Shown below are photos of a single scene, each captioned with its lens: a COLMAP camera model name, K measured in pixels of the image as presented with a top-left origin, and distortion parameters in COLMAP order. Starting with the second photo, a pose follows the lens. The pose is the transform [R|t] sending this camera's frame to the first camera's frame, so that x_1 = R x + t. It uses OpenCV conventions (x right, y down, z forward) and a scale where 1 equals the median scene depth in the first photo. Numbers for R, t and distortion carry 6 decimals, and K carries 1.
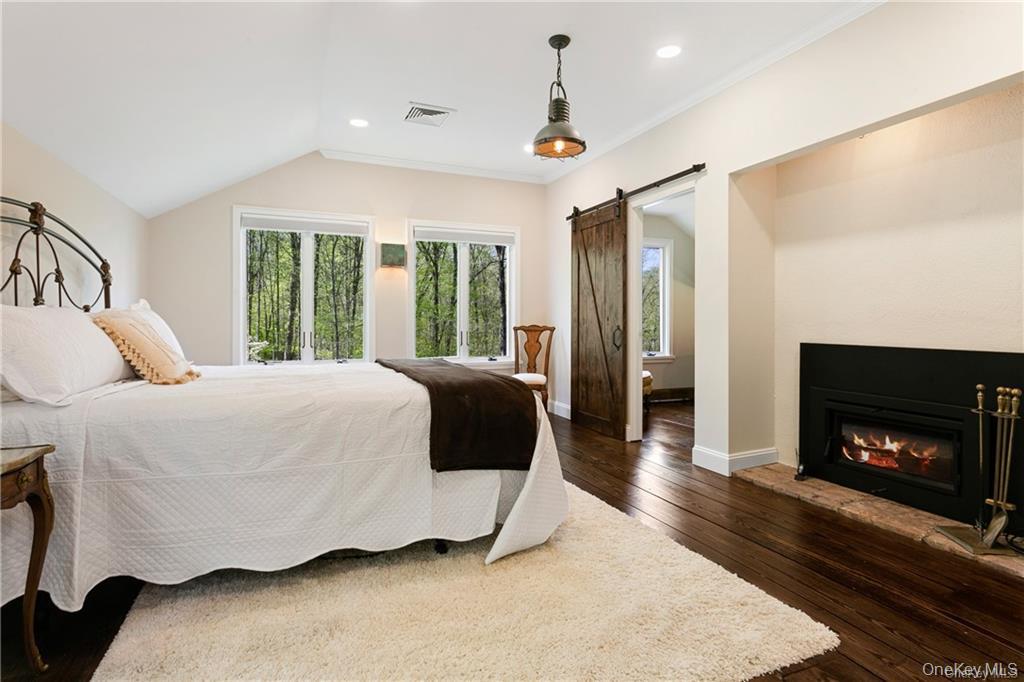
lens RADIAL K [[500.9, 0, 511.0], [0, 500.9, 308.4], [0, 0, 1]] dist [-0.000030, 0.008987]
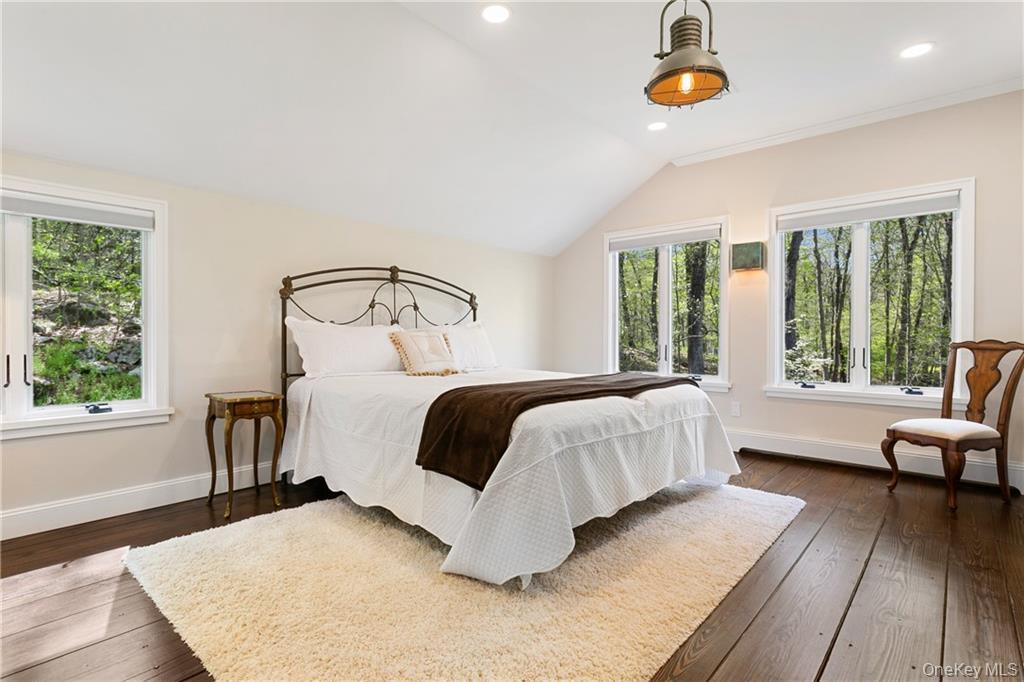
lens RADIAL K [[514.9, 0, 518.0], [0, 514.9, 325.1], [0, 0, 1]] dist [-0.001918, 0.001090]
pose [[0.443494, -0.022749, -0.895989, 0.449367], [0.022889, 0.999639, -0.014051, 0.016115], [0.895985, -0.014277, 0.443855, 0.323361]]
